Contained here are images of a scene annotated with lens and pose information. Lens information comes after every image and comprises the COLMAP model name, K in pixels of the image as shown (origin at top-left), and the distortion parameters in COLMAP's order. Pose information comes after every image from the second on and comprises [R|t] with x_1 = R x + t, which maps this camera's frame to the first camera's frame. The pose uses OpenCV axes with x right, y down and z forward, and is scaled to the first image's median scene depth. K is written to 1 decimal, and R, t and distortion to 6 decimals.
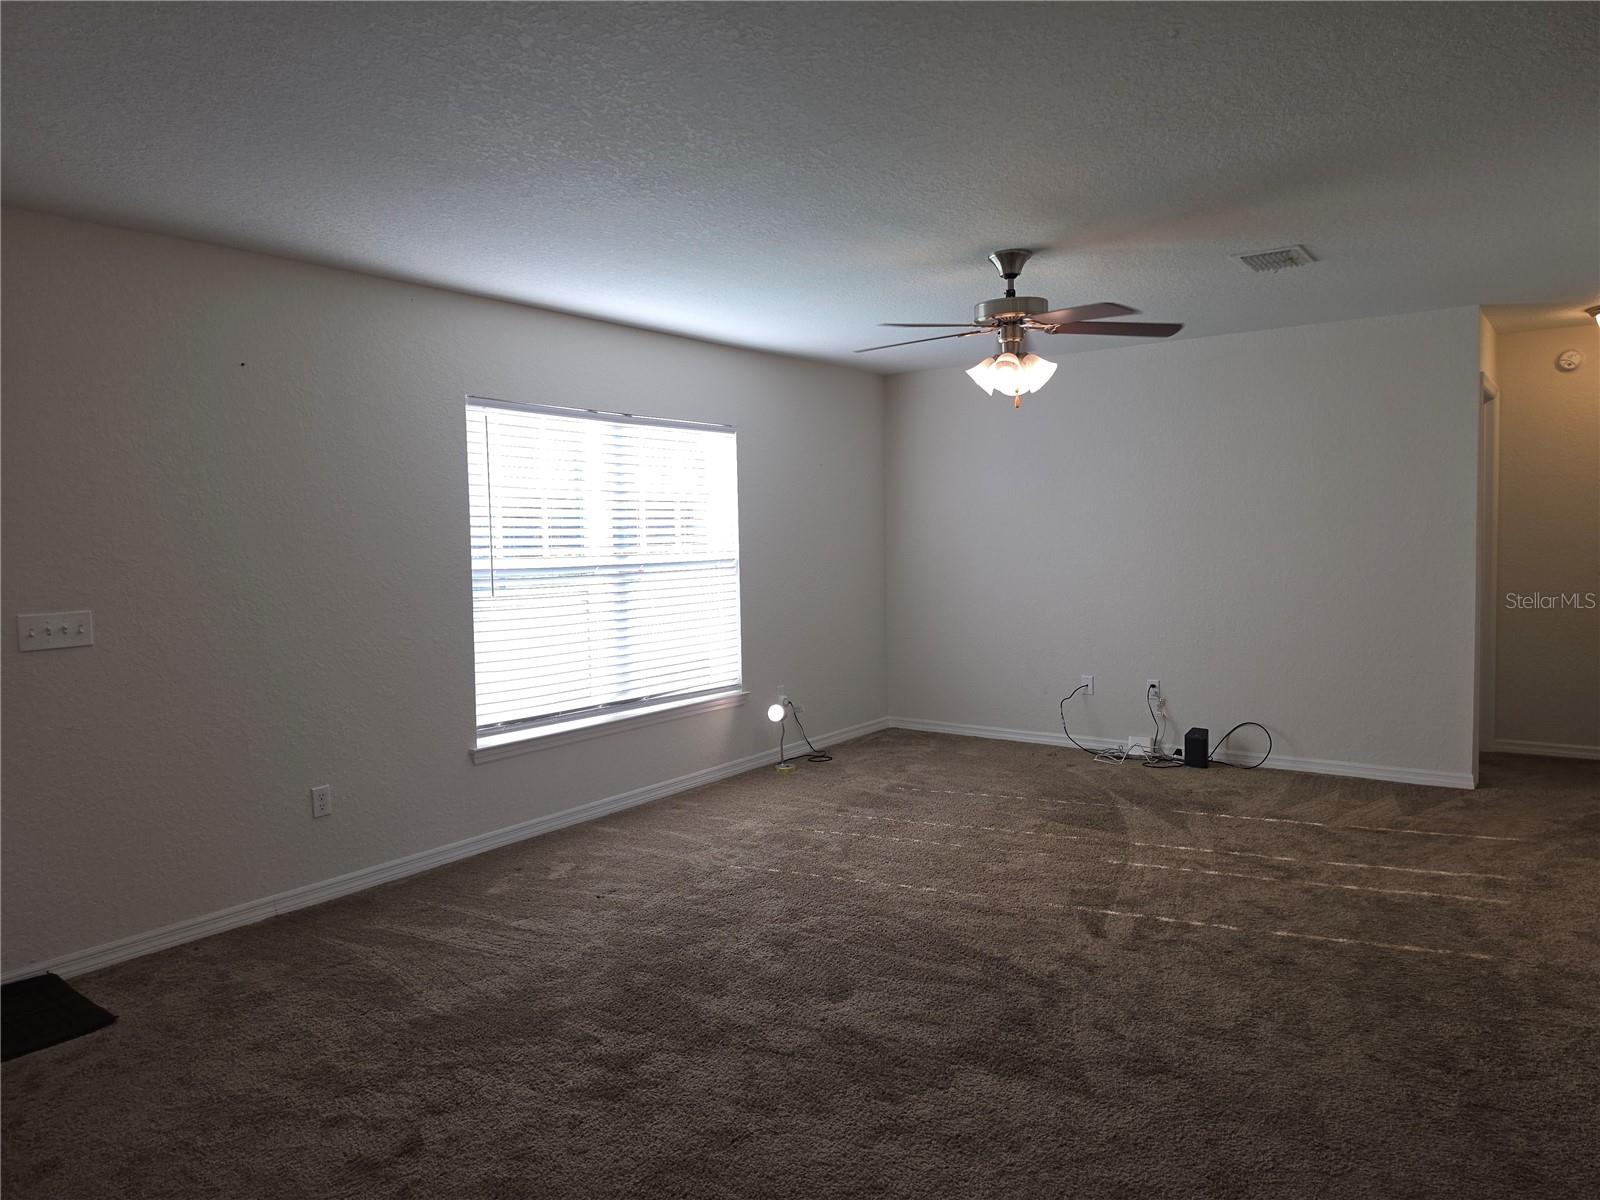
lens RADIAL K [[1107.6, 0, 800.0], [0, 1107.6, 600.0], [0, 0, 1]] dist [0.108644, -0.142302]
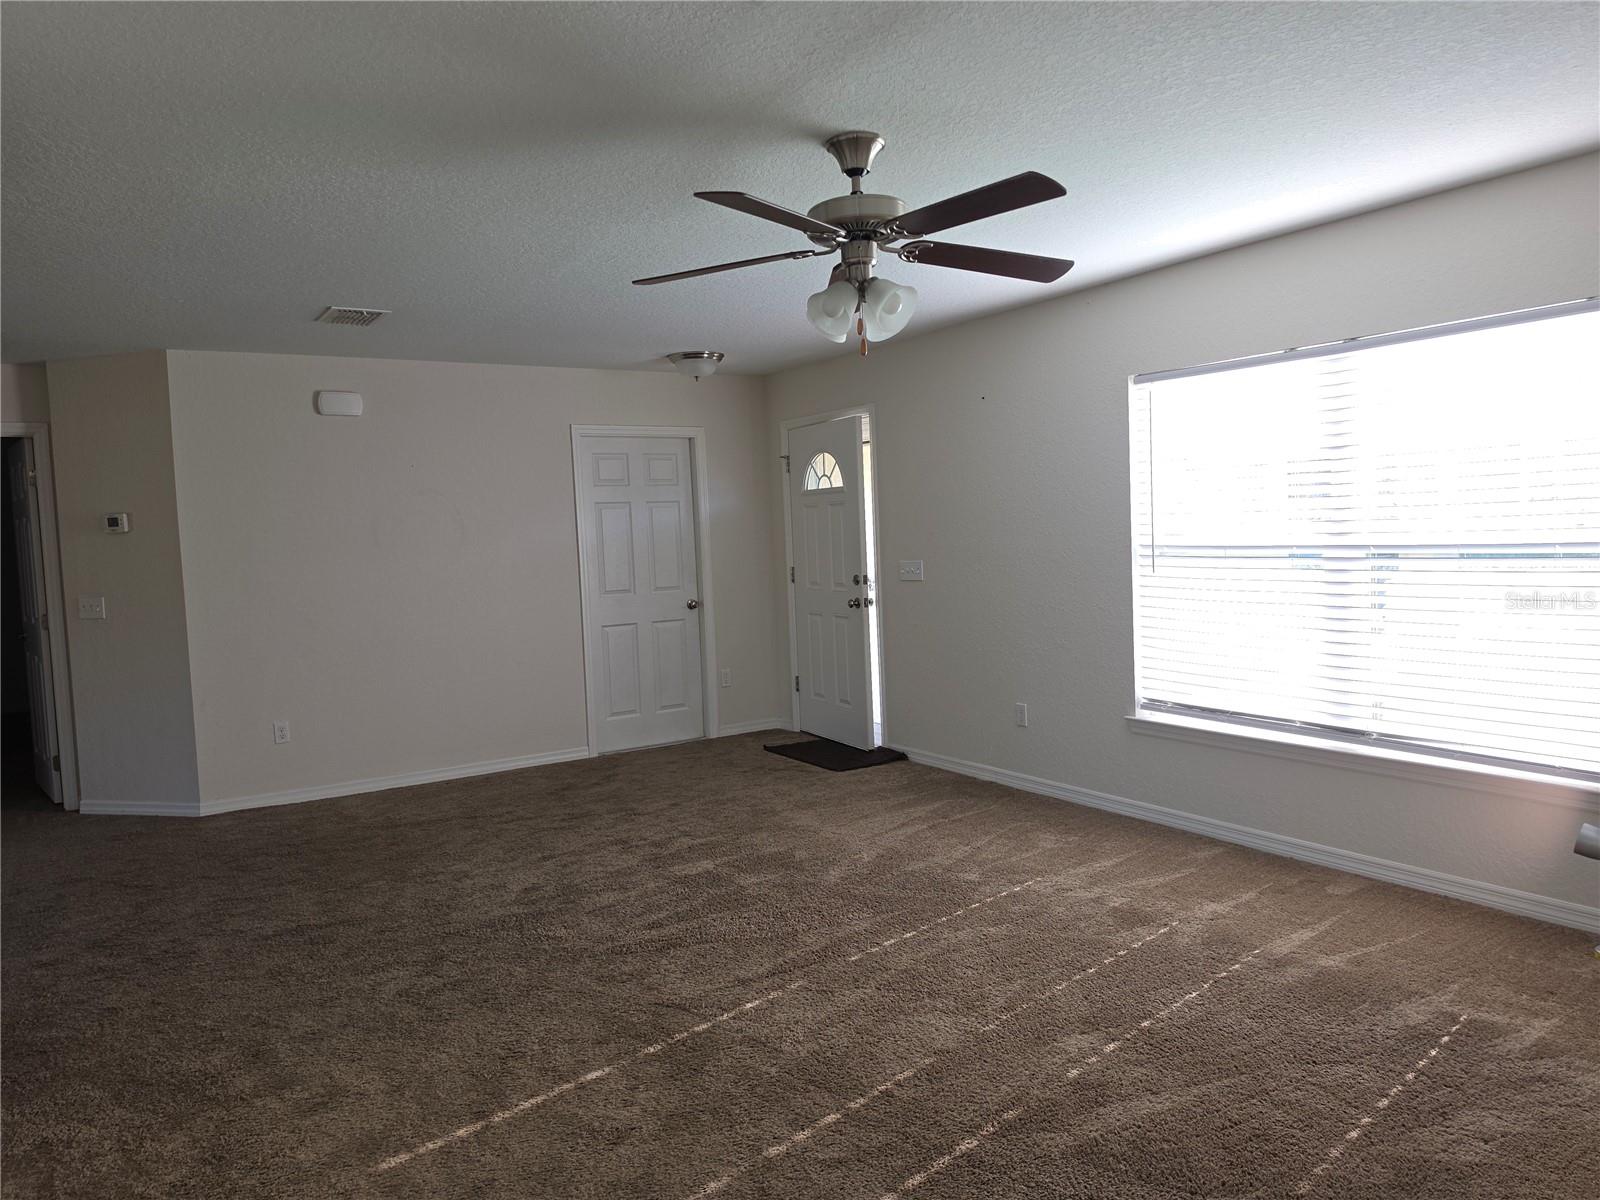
lens RADIAL K [[1107.6, 0, 800.0], [0, 1107.6, 600.0], [0, 0, 1]] dist [0.108644, -0.142302]
pose [[-0.365150, 0.088907, -0.926694, 0.844368], [-0.017830, 0.994579, 0.102445, -0.082813], [0.930778, 0.053931, -0.361585, 1.177494]]
